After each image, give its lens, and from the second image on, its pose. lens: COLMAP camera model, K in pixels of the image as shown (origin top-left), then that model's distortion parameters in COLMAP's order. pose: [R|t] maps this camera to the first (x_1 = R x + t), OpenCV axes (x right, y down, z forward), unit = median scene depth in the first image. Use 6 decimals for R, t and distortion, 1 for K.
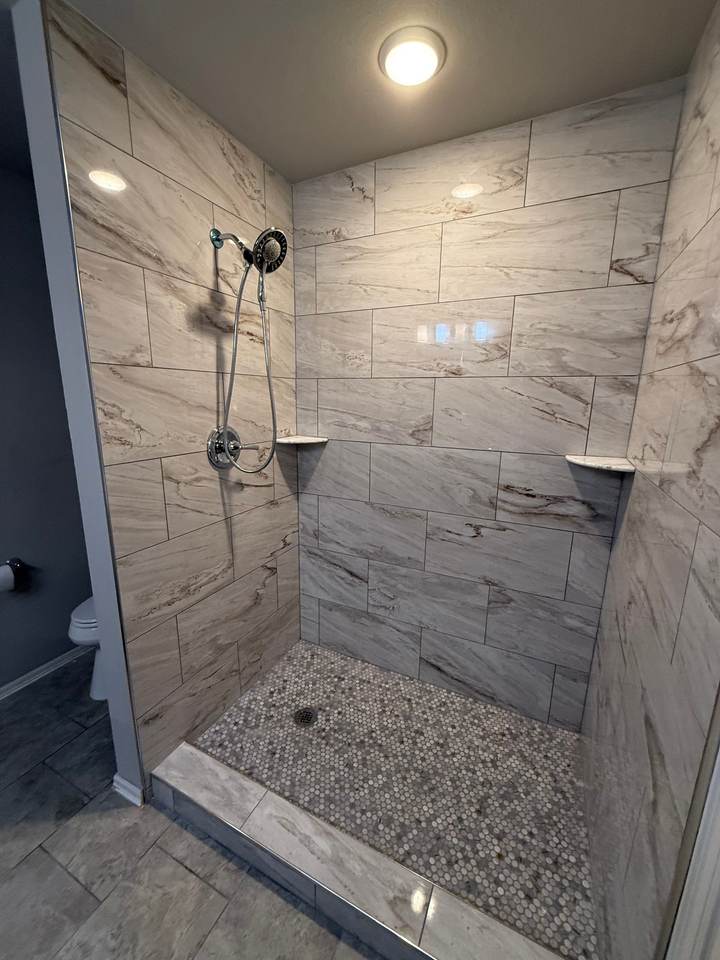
lens RADIAL K [[381.4, 0, 360.8], [0, 381.4, 478.7], [0, 0, 1]] dist [0.001527, 0.000207]
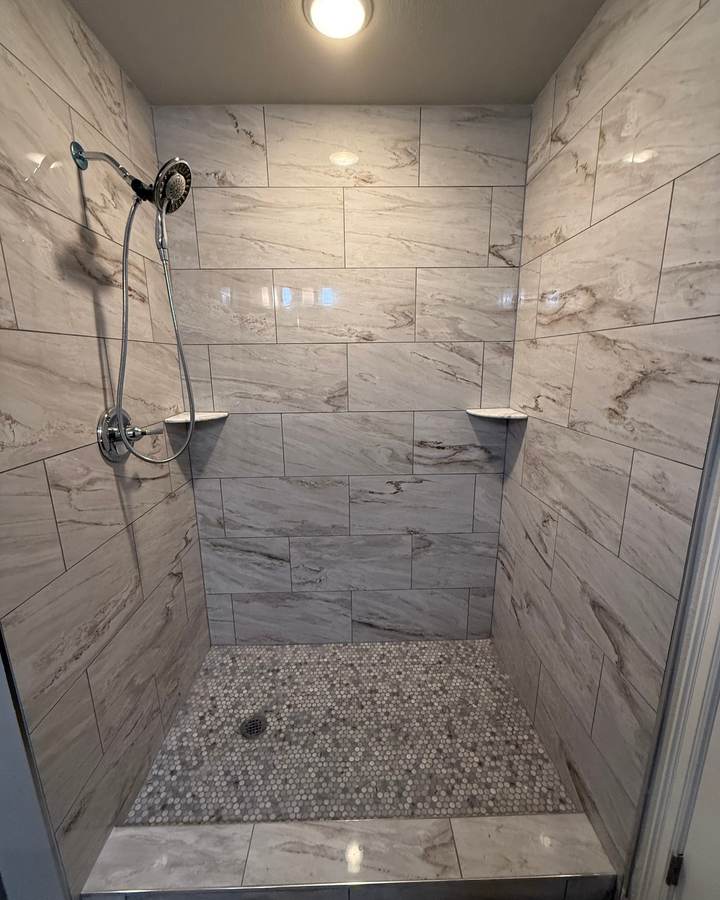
lens RADIAL K [[381.6, 0, 360.3], [0, 381.6, 448.8], [0, 0, 1]] dist [0.001268, 0.000100]
pose [[0.889049, -0.125078, 0.440394, -0.275206], [0.118983, 0.992027, 0.041550, -0.029573], [-0.442079, 0.015459, 0.896843, 0.097181]]
